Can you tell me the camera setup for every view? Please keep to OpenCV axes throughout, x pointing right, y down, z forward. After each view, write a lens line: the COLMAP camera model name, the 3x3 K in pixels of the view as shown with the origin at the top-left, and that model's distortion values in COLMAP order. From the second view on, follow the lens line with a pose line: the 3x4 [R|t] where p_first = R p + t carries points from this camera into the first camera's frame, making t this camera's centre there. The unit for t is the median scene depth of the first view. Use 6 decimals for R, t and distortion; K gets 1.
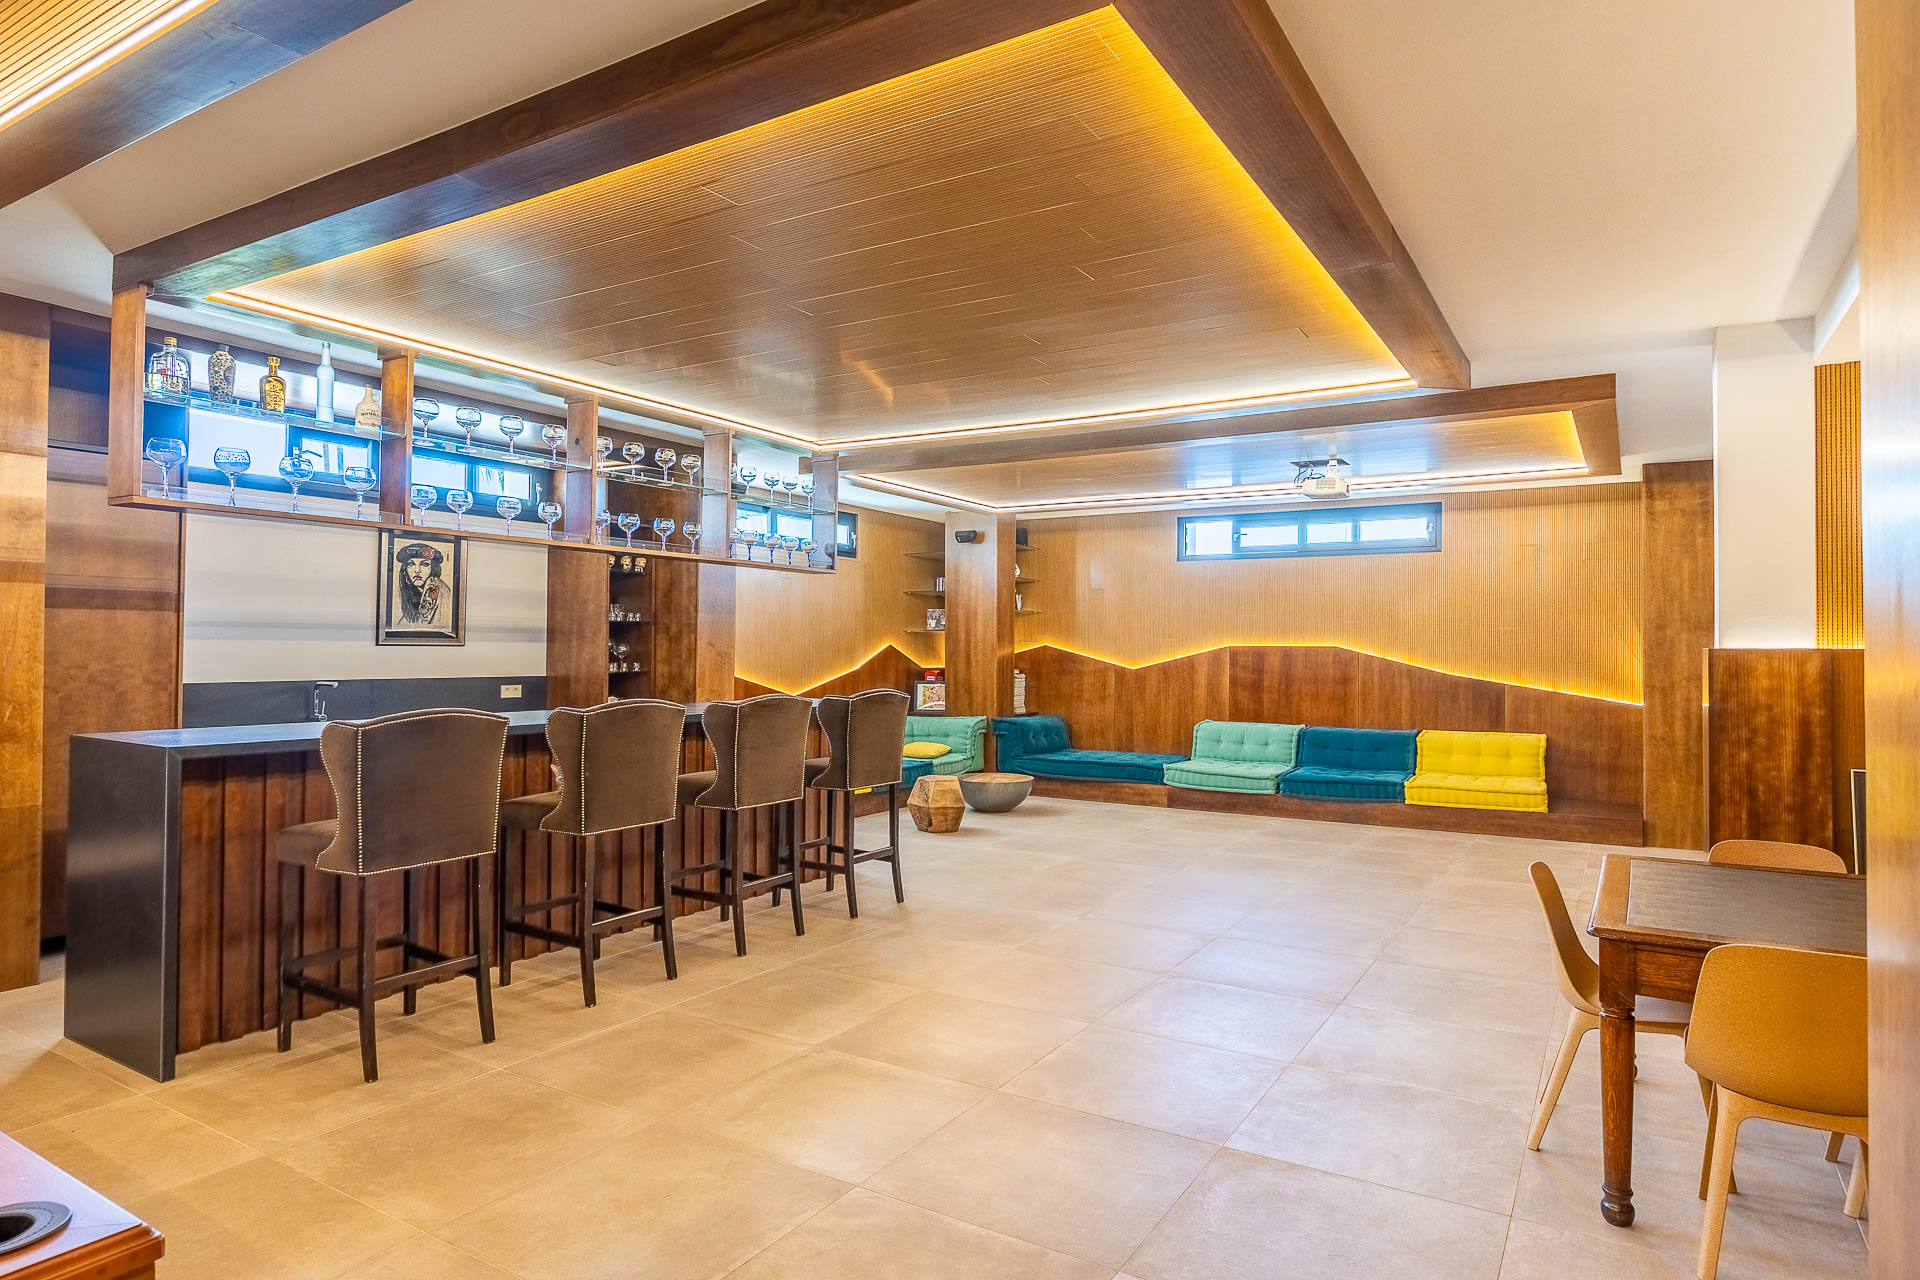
lens RADIAL K [[1084.7, 0, 1020.6], [0, 1084.7, 635.3], [0, 0, 1]] dist [-0.005913, 0.002303]
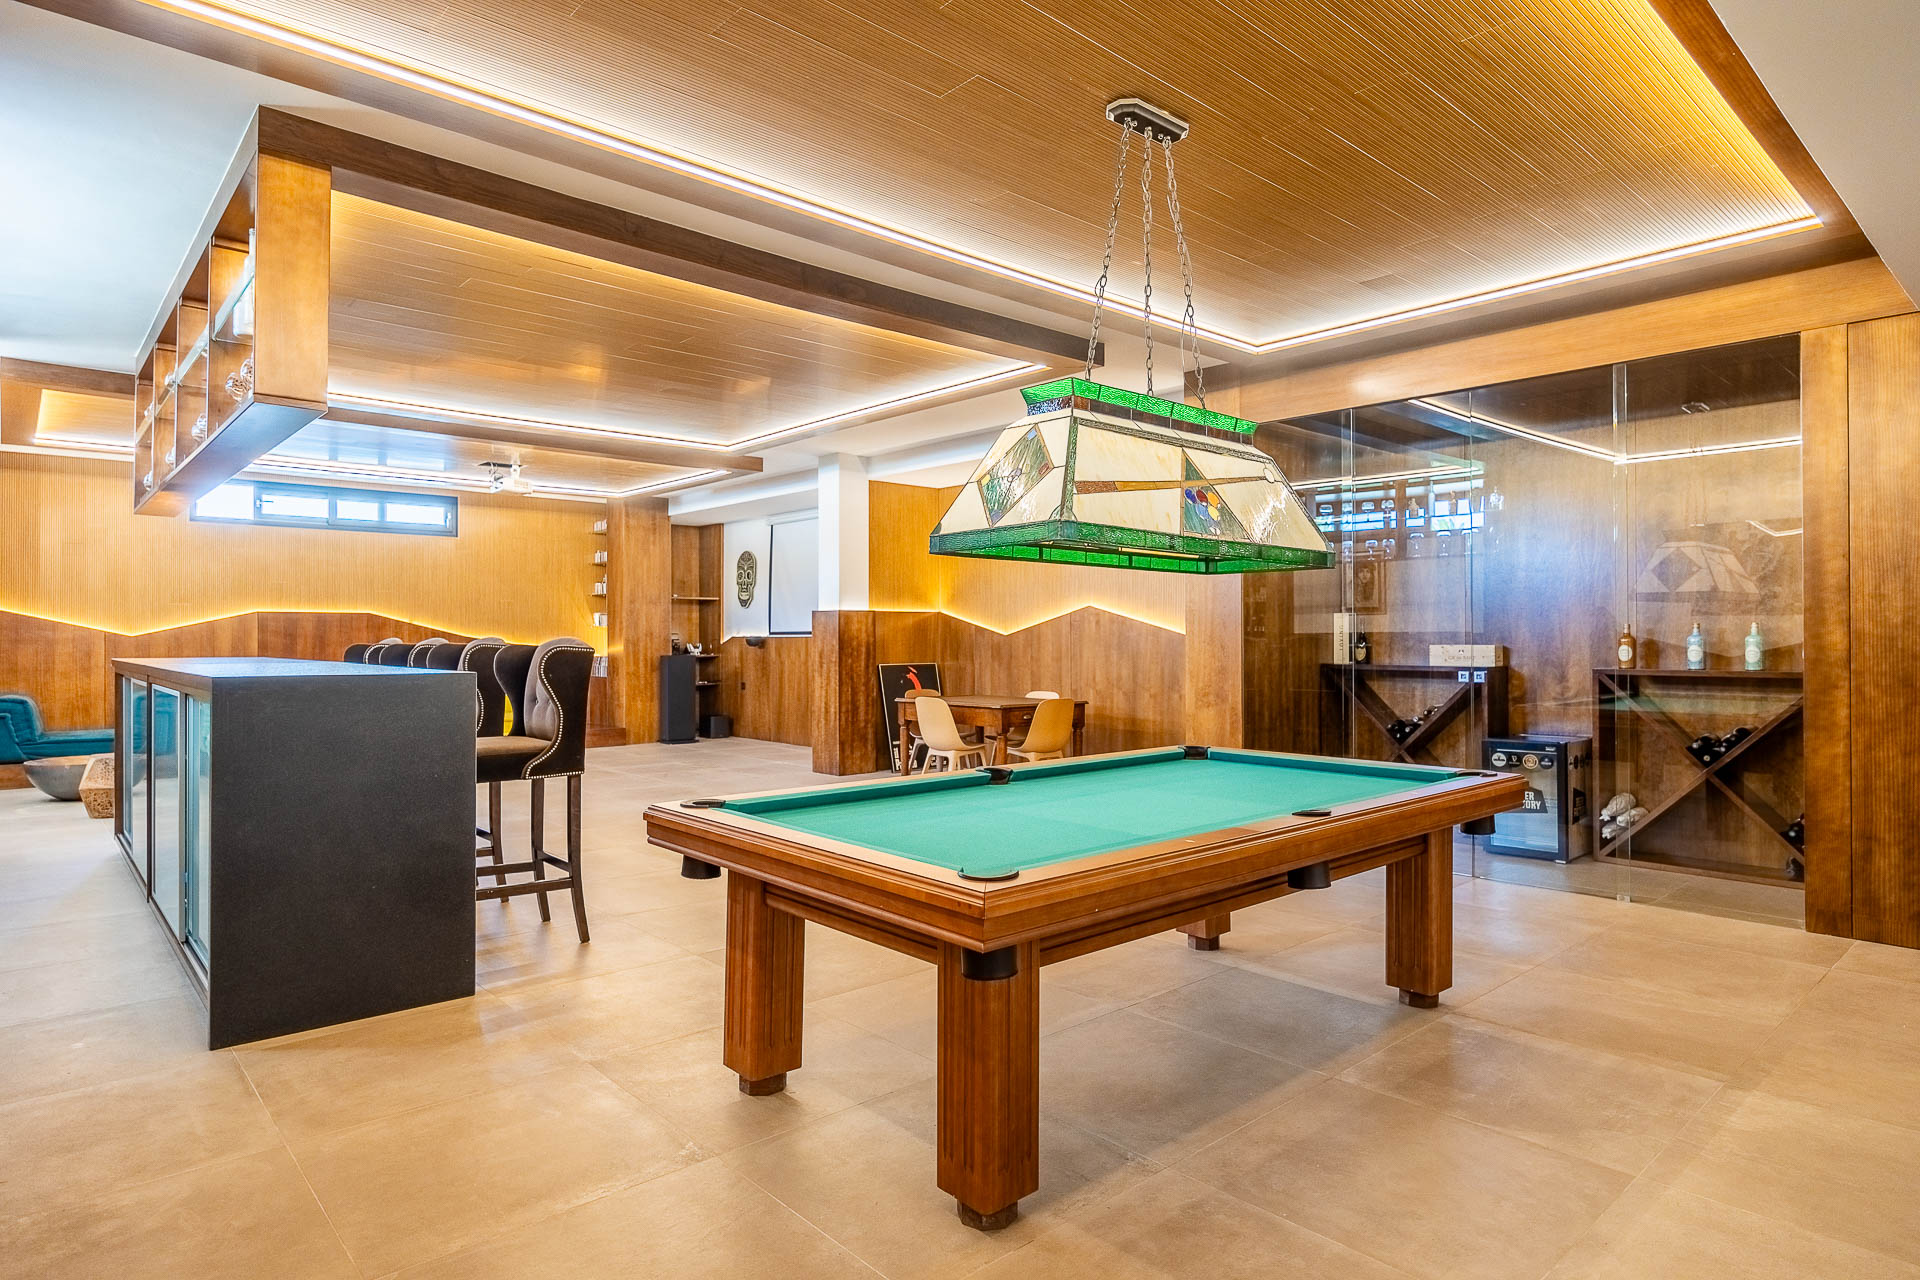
lens RADIAL K [[1084.7, 0, 949.5], [0, 1084.7, 635.0], [0, 0, 1]] dist [-0.005913, 0.002303]
pose [[0.290324, -0.004381, 0.956918, -0.636730], [-0.007368, 0.999950, 0.006813, 0.022275], [-0.956900, -0.009028, 0.290277, 0.102376]]
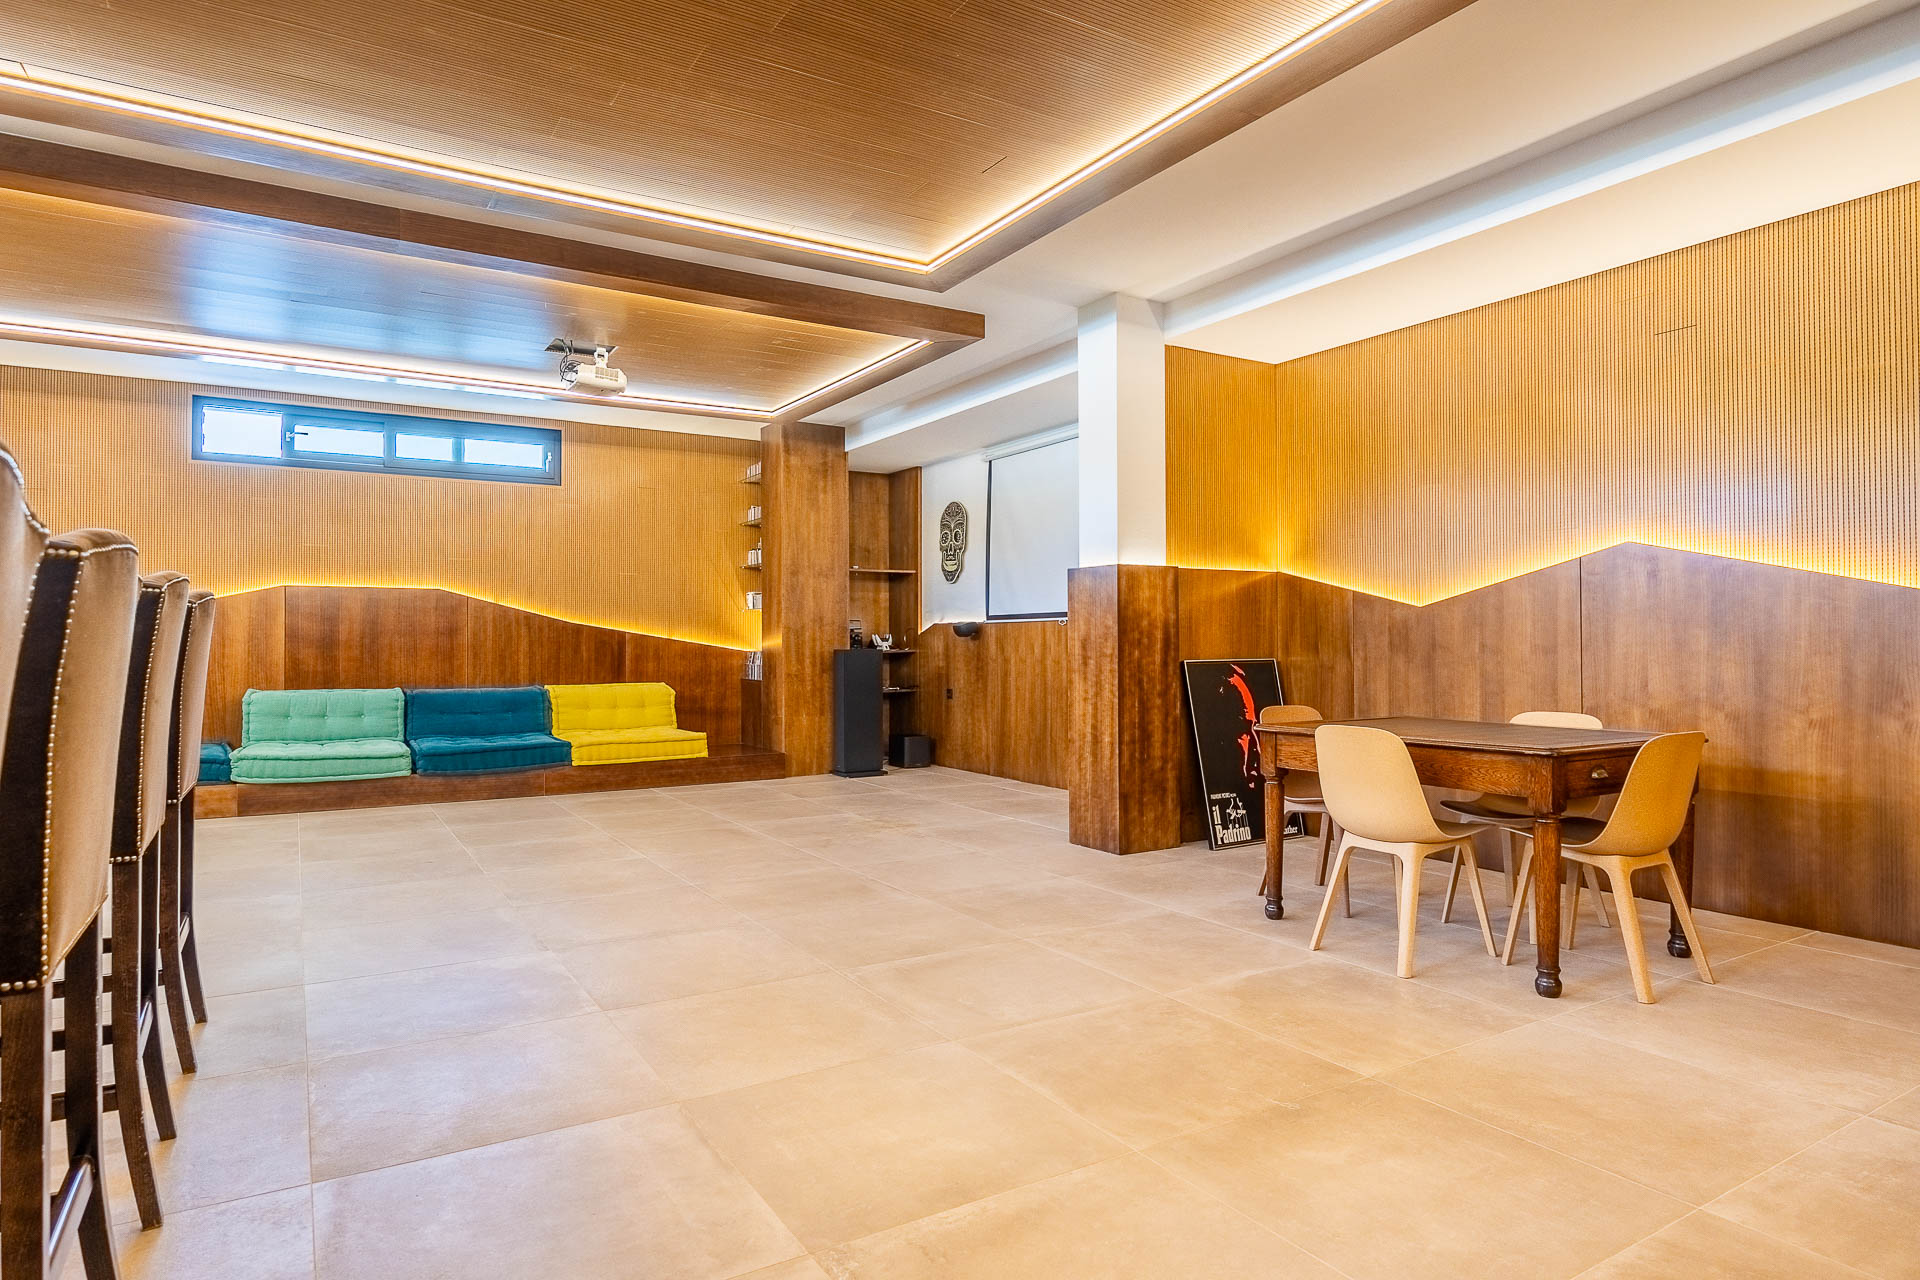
lens RADIAL K [[1084.7, 0, 907.9], [0, 1084.7, 634.9], [0, 0, 1]] dist [-0.005913, 0.002303]
pose [[0.491511, -0.000567, 0.870871, -0.251762], [-0.002774, 0.999994, 0.002216, 0.043786], [-0.870867, -0.003505, 0.491506, 0.311429]]
